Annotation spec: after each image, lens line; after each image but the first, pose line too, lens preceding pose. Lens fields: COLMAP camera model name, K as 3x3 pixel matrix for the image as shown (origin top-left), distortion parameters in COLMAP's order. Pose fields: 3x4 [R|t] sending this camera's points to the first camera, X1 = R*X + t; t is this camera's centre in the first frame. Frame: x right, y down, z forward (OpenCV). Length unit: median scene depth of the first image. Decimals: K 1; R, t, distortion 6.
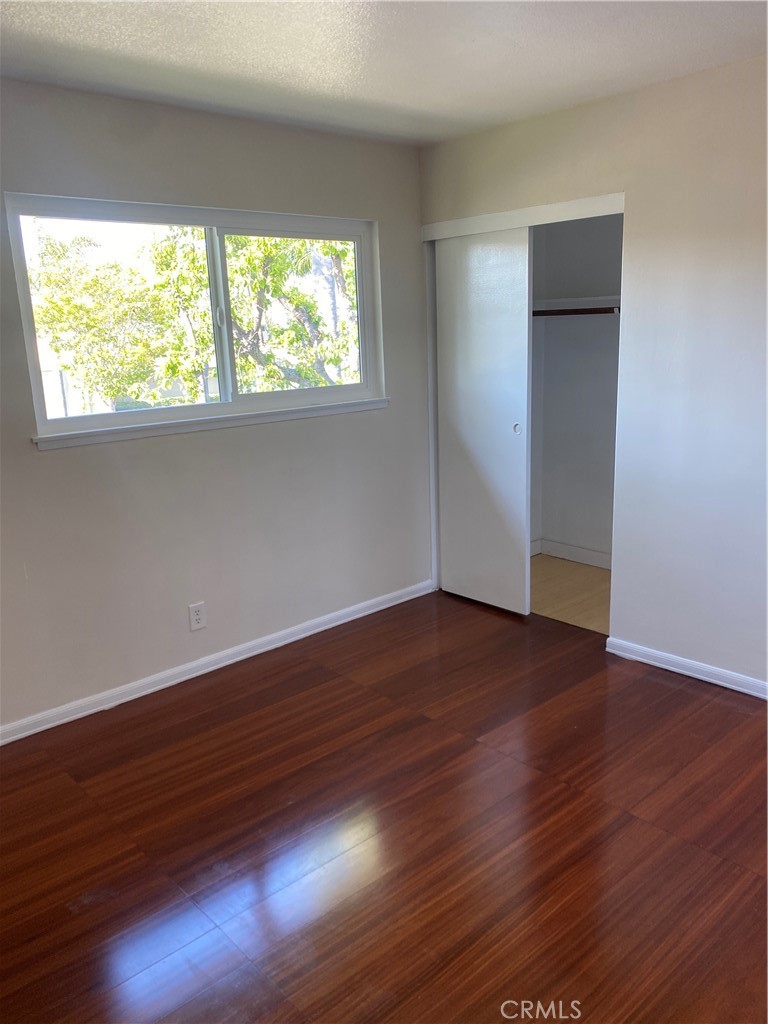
lens RADIAL K [[778.4, 0, 382.7], [0, 778.4, 515.6], [0, 0, 1]] dist [0.032399, -0.037641]
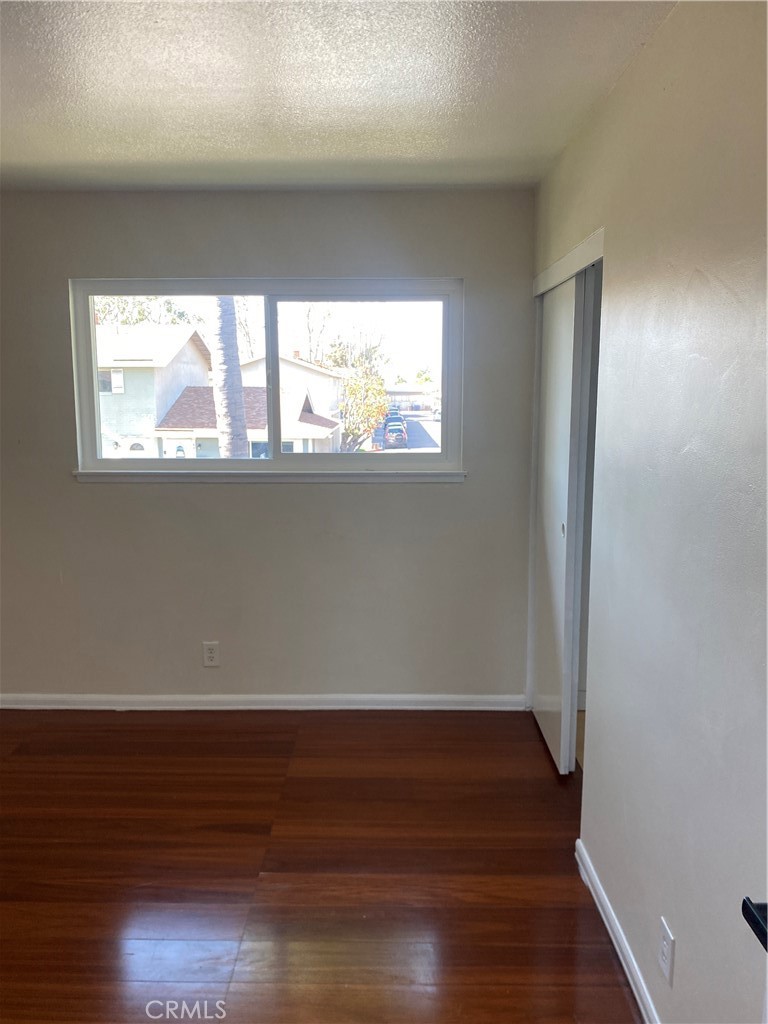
lens RADIAL K [[778.4, 0, 379.2], [0, 778.4, 507.1], [0, 0, 1]] dist [0.032399, -0.037641]
pose [[0.726316, 0.137938, -0.673379, 0.617925], [-0.182134, 0.983261, 0.004963, -0.115192], [0.662792, 0.119040, 0.739281, 0.342508]]
